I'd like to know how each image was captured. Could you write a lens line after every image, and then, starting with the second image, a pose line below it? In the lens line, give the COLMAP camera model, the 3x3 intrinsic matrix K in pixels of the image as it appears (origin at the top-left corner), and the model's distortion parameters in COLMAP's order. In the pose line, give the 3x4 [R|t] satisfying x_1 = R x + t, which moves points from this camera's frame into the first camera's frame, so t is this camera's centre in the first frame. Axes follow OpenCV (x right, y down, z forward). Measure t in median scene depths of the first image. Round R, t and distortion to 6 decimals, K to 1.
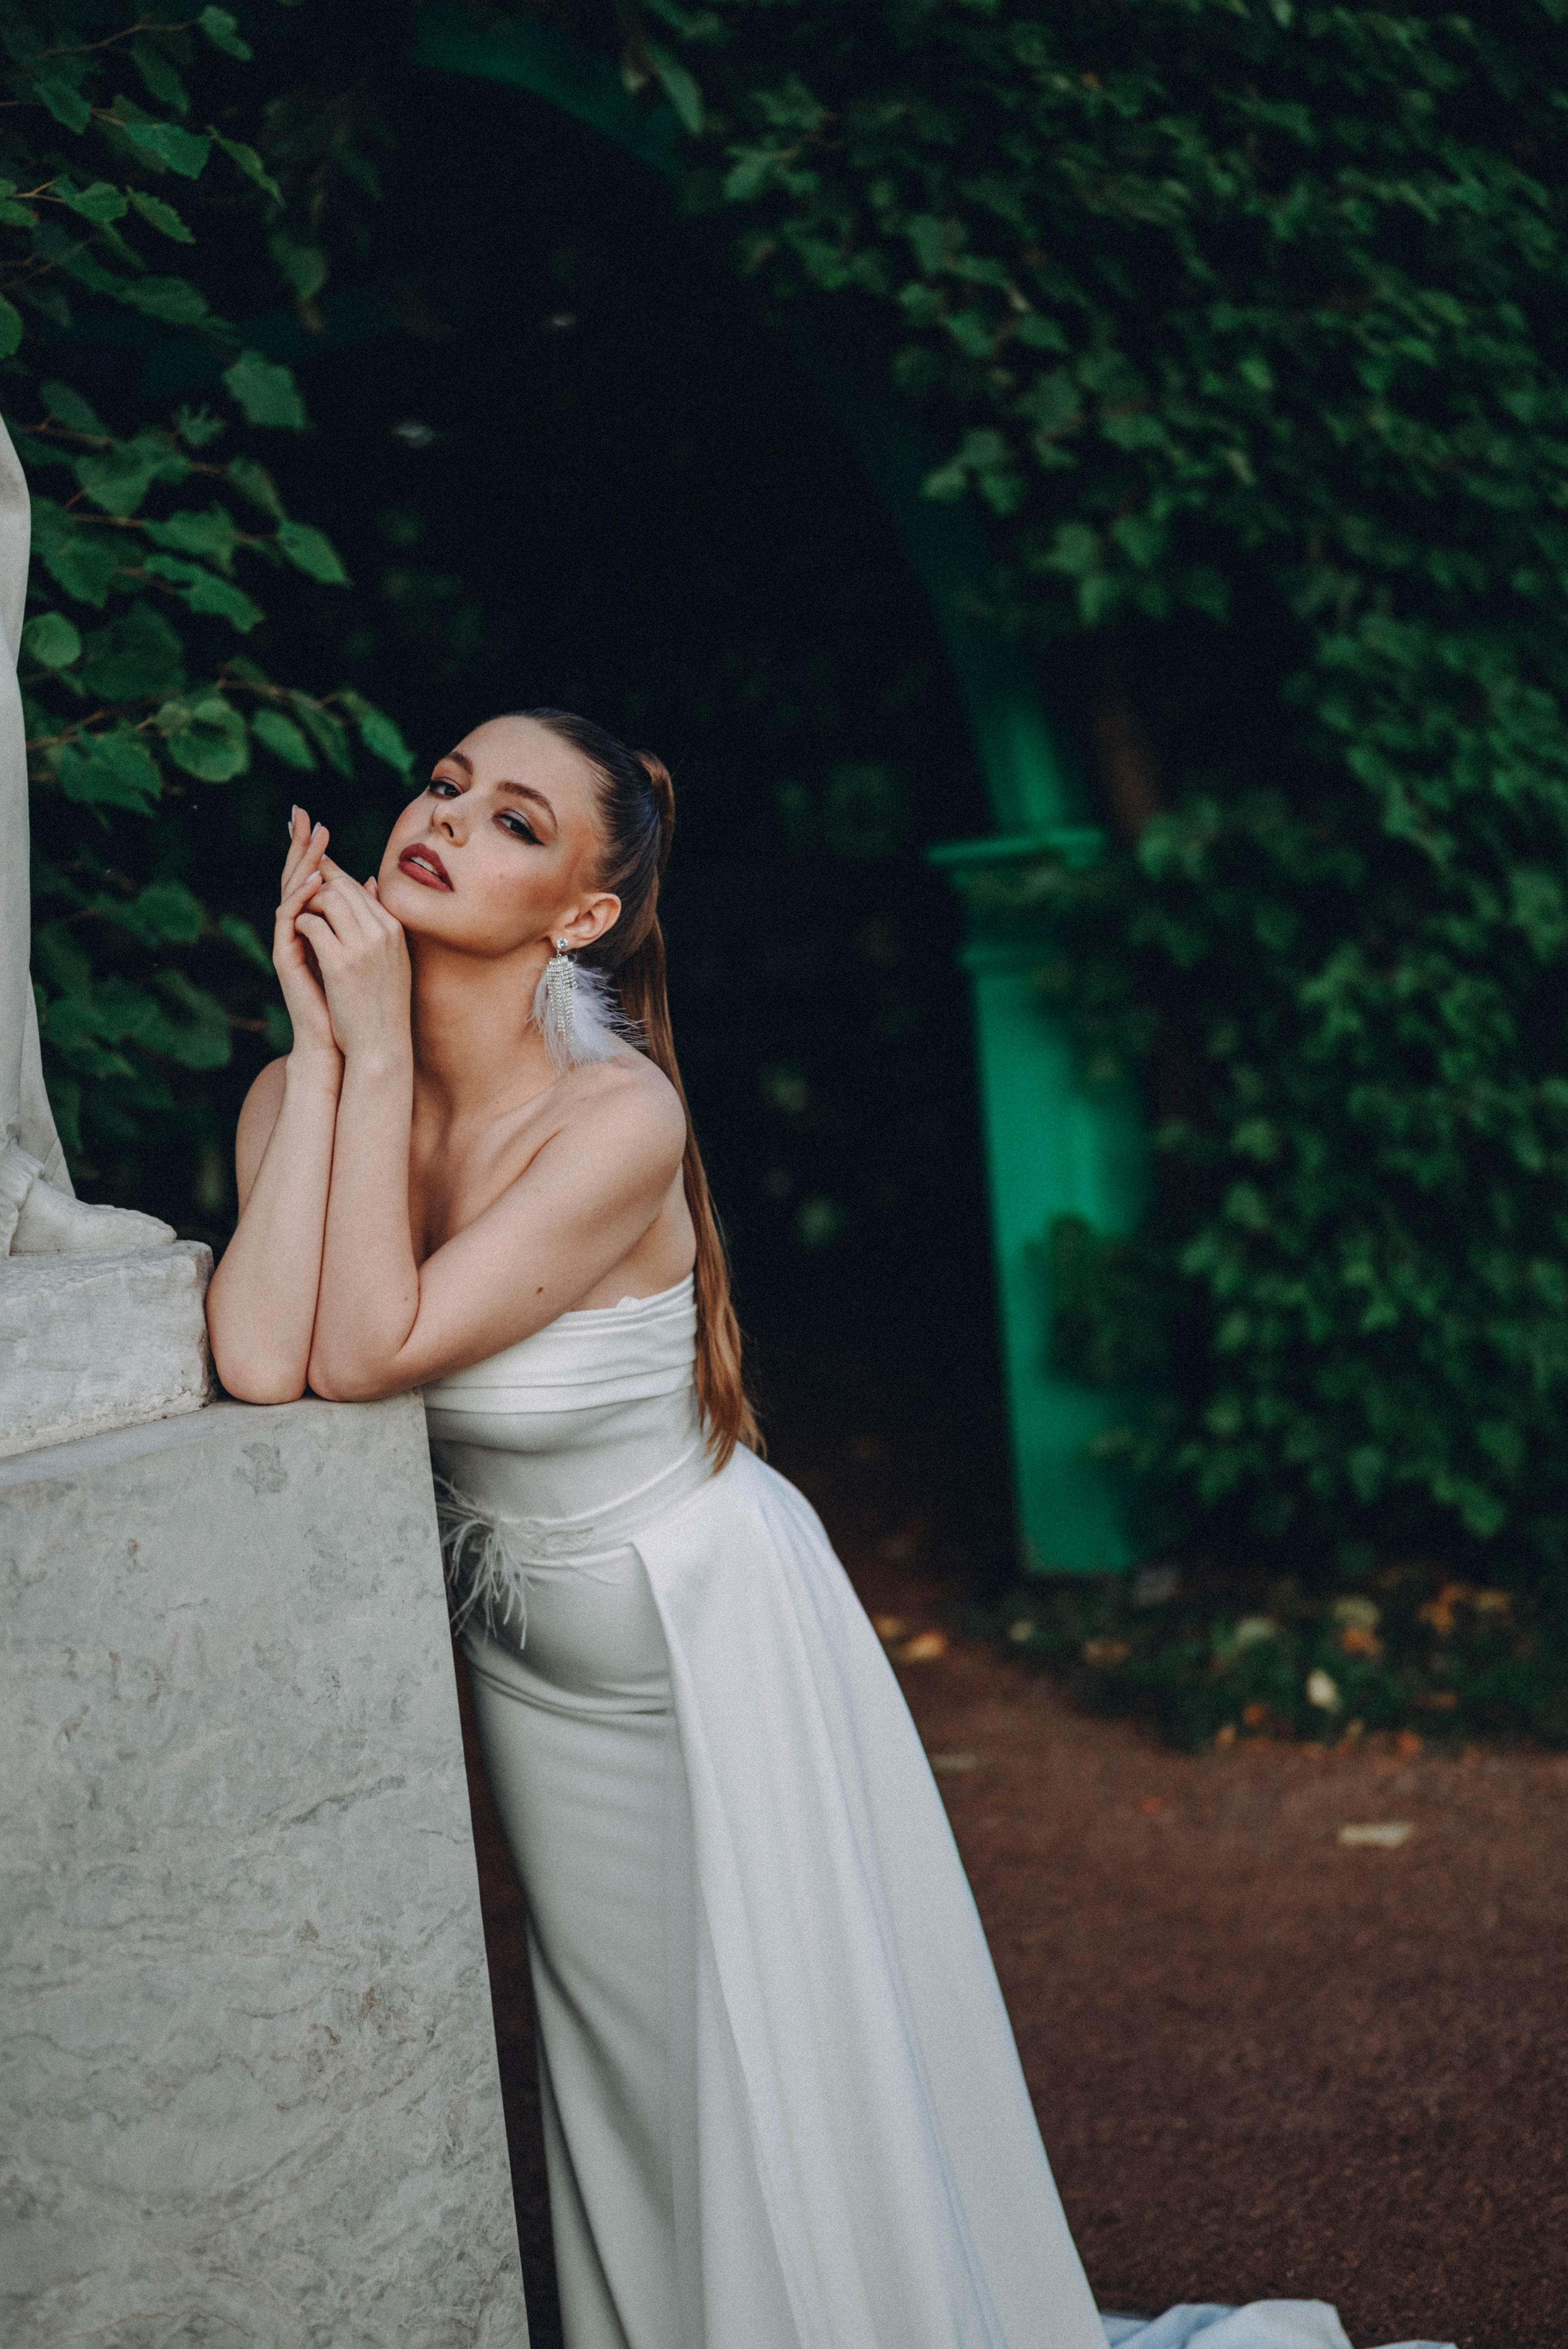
lens RADIAL K [[3416.1, 0, 784.0], [0, 3416.1, 1174.5], [0, 0, 1]] dist [0.019765, -0.021899]
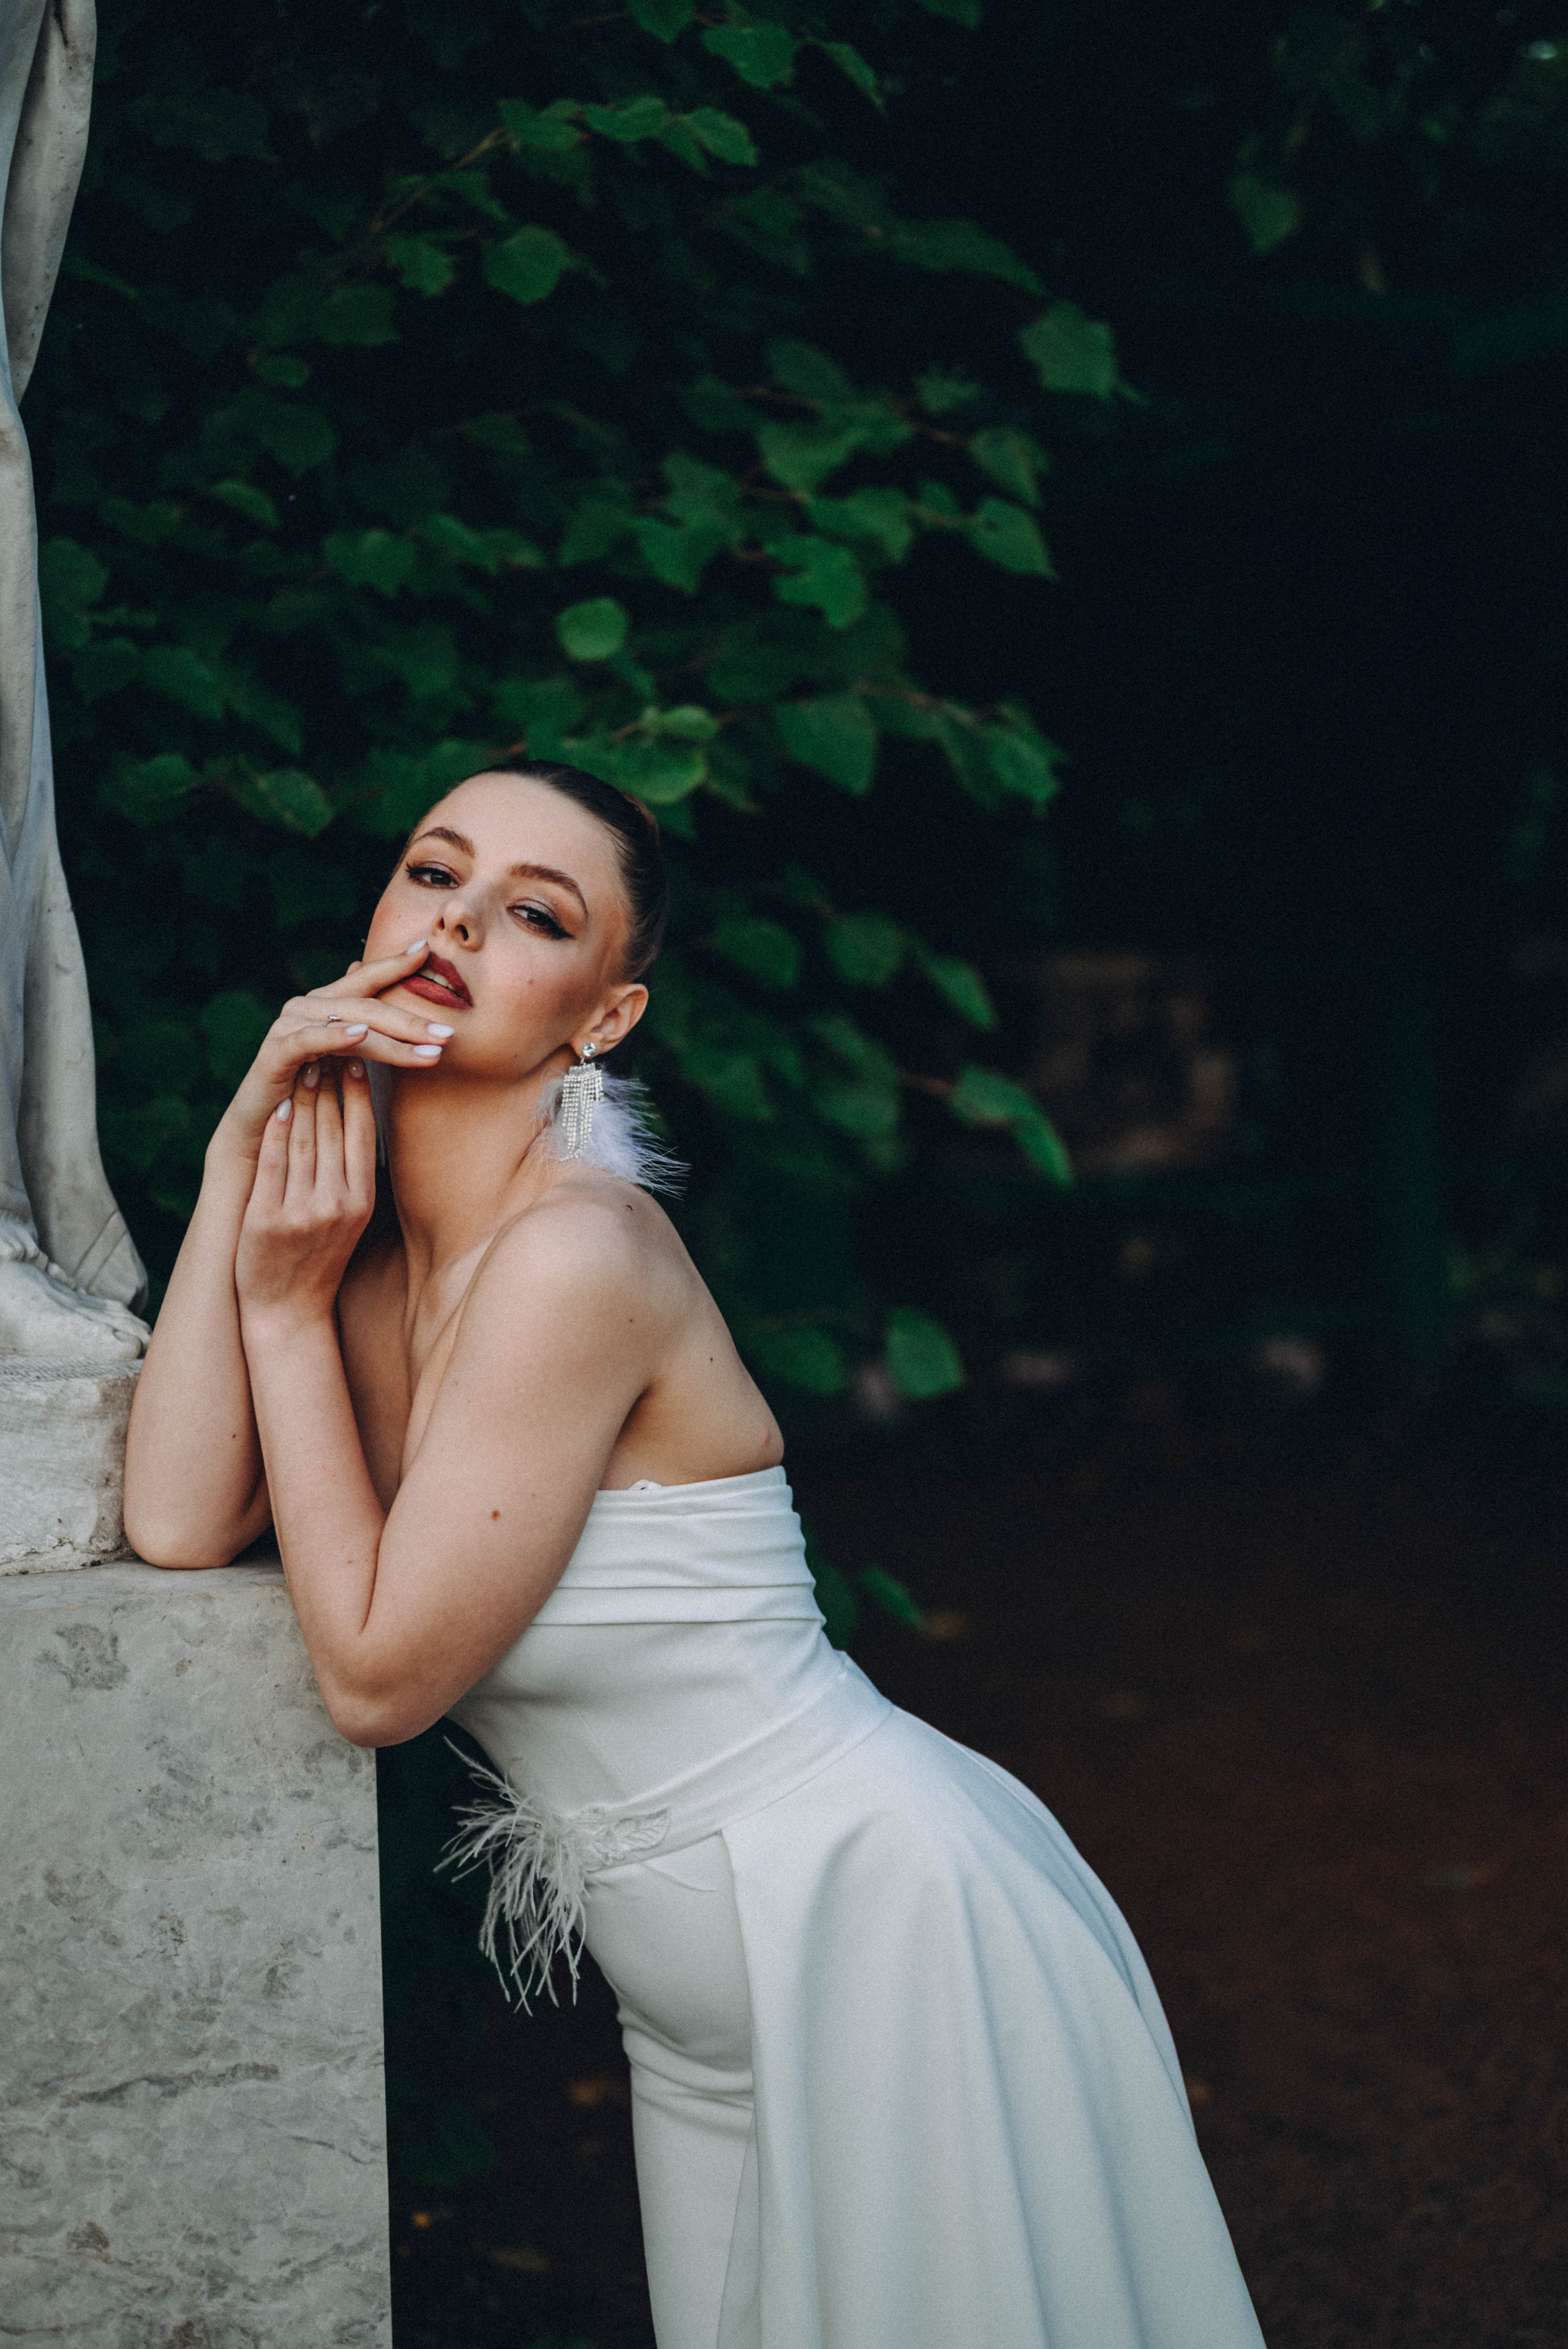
lens RADIAL K [[3464.0, 0, 786.3], [0, 3464.0, 1149.3], [0, 0, 1]] dist [0.035885, -0.112076]
pose [[0.880515, 0.111555, -0.460705, 0.345059], [-0.114954, 0.993153, 0.020778, -0.066762], [0.459869, 0.034665, 0.887310, 0.335733]]
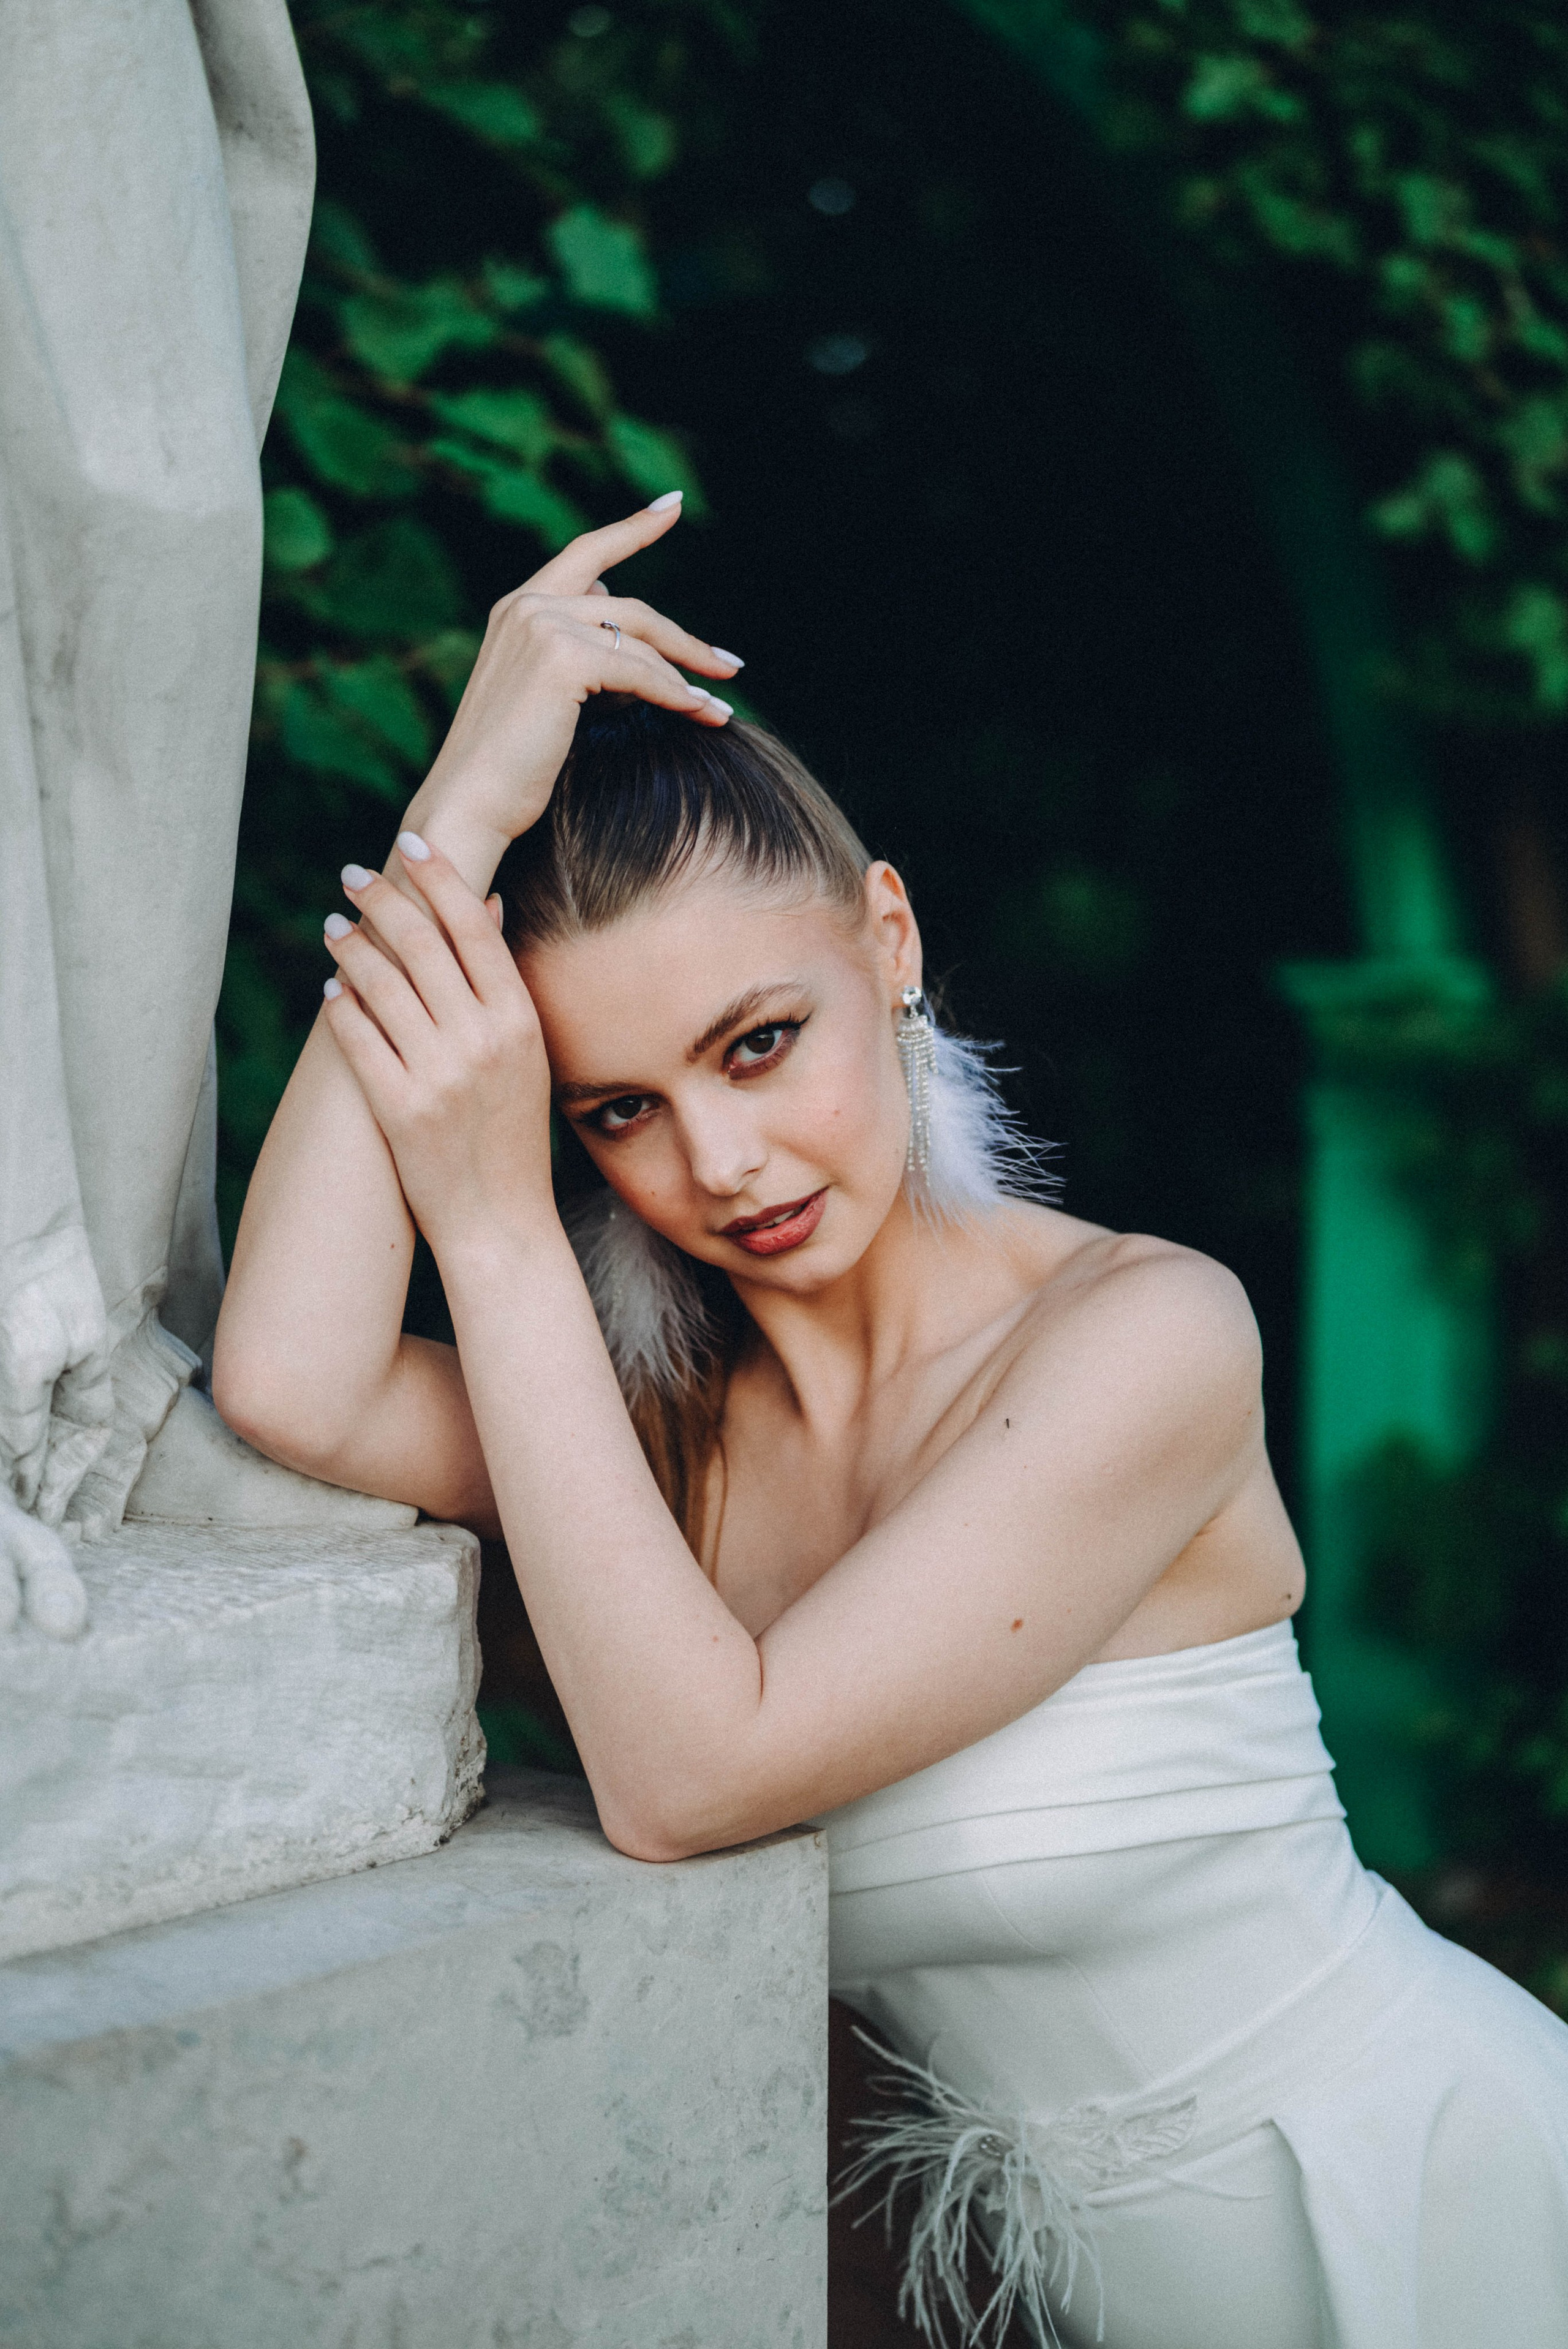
lens RADIAL K [[3416.1, 0, 784.0], [0, 3416.1, 1174.5], [0, 0, 1]] dist [0.019765, -0.021899]
pose [[0.993565, 0.107174, -0.036625, -0.106588], [-0.108208, 0.993747, -0.027514, -0.028694], [0.033447, 0.031300, 0.998950, 0.451865]]
